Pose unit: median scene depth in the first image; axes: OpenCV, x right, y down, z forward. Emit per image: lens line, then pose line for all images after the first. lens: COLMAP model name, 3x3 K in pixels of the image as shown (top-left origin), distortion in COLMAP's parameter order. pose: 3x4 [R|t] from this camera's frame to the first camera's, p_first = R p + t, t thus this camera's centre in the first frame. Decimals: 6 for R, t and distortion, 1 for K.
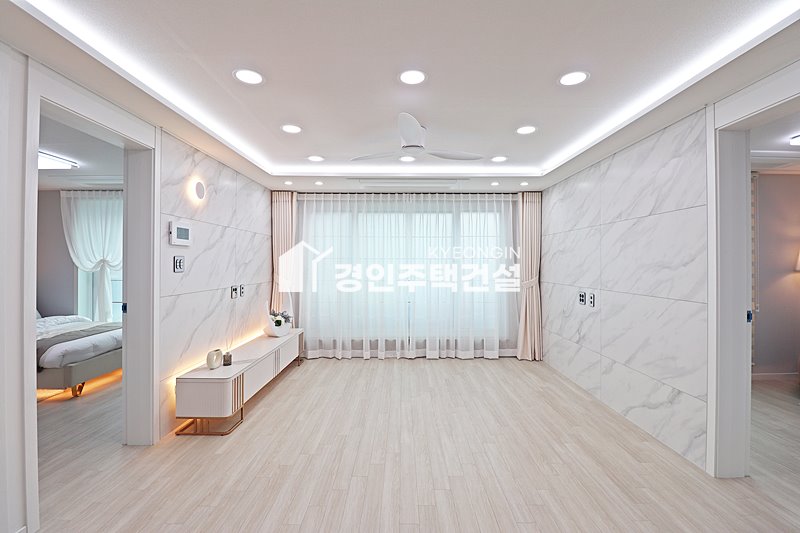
lens RADIAL K [[370.8, 0, 403.5], [0, 370.8, 261.4], [0, 0, 1]] dist [-0.002969, -0.010602]
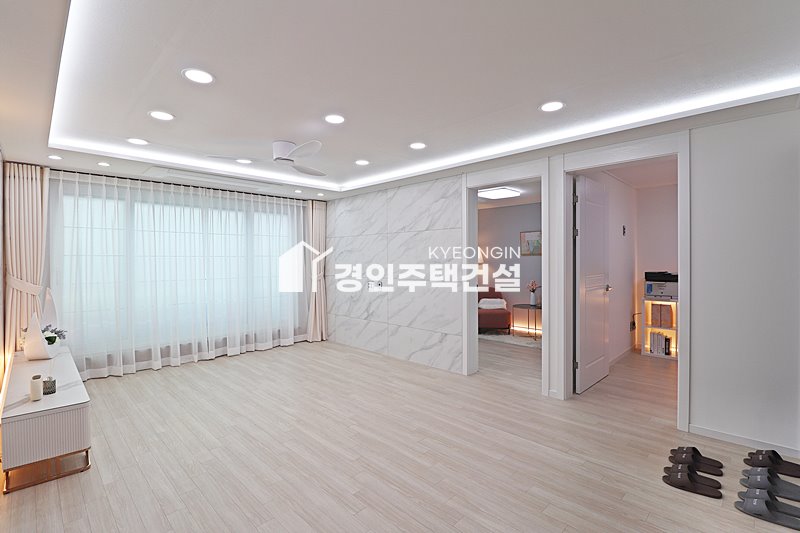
lens RADIAL K [[370.8, 0, 405.8], [0, 370.8, 261.1], [0, 0, 1]] dist [-0.002969, -0.010602]
pose [[0.703568, -0.006024, 0.710603, -0.456236], [0.001790, 0.999976, 0.006704, -0.000895], [-0.710626, -0.003445, 0.703561, -0.065560]]
